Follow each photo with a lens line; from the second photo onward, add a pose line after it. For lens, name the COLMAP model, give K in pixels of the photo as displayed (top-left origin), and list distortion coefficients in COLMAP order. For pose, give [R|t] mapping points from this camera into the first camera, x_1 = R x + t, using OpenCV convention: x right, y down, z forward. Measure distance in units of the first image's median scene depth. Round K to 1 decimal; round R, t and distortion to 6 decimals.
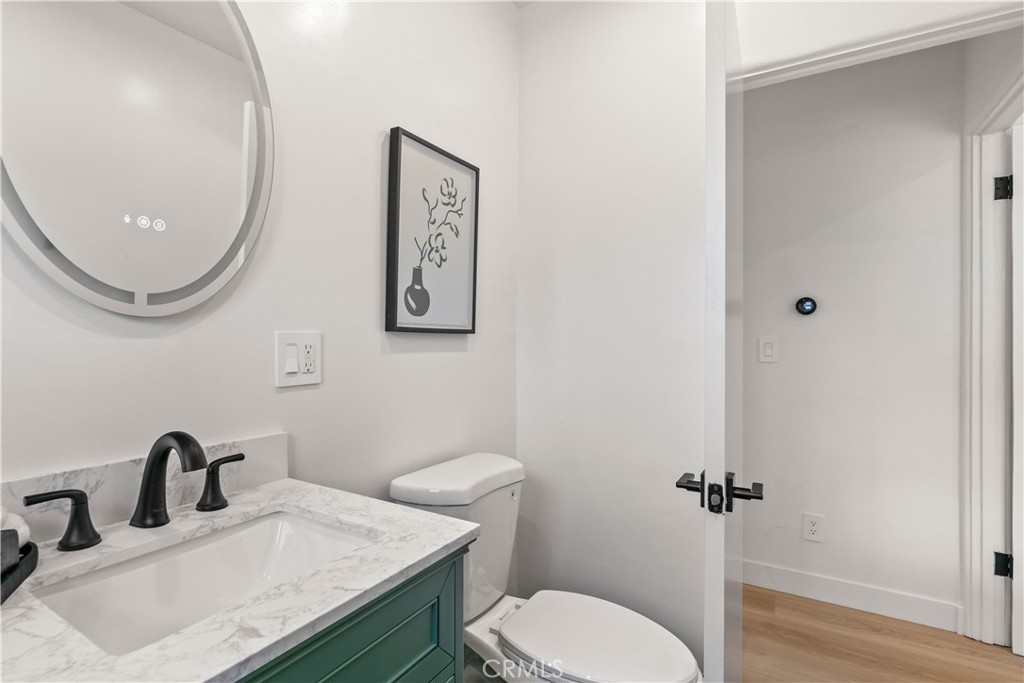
lens RADIAL K [[509.6, 0, 488.7], [0, 509.6, 336.7], [0, 0, 1]] dist [0.027553, -0.000840]
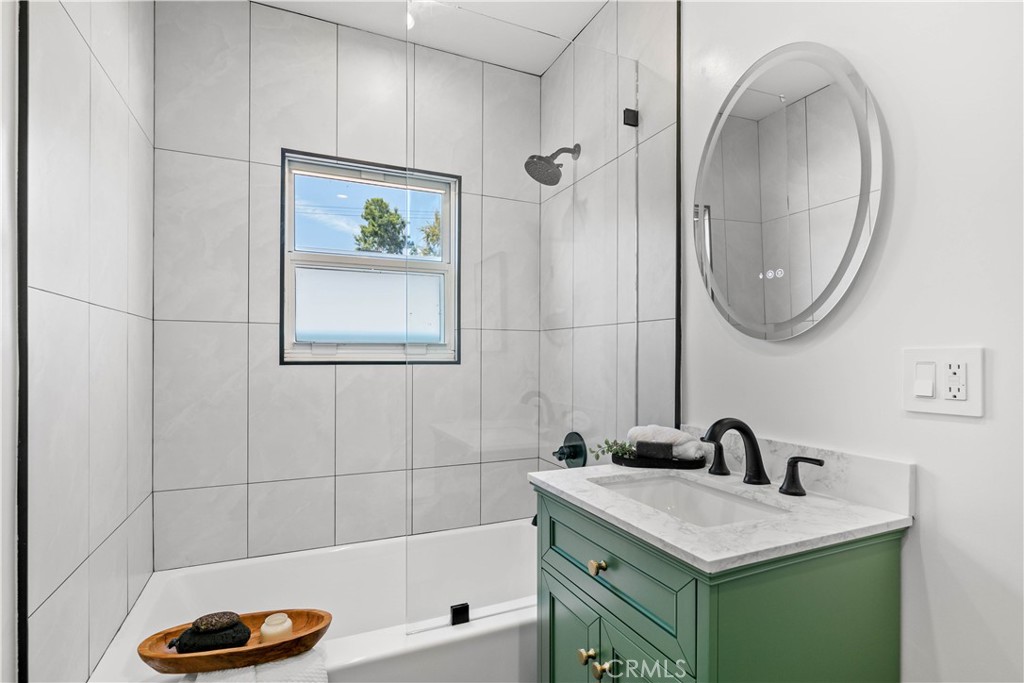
lens RADIAL K [[509.6, 0, 511.9], [0, 509.6, 349.5], [0, 0, 1]] dist [0.027553, -0.000840]
pose [[-0.549462, -0.018520, -0.835313, 0.844106], [-0.001186, 0.999771, -0.021386, 0.015209], [0.835518, -0.010760, -0.549358, 1.098294]]
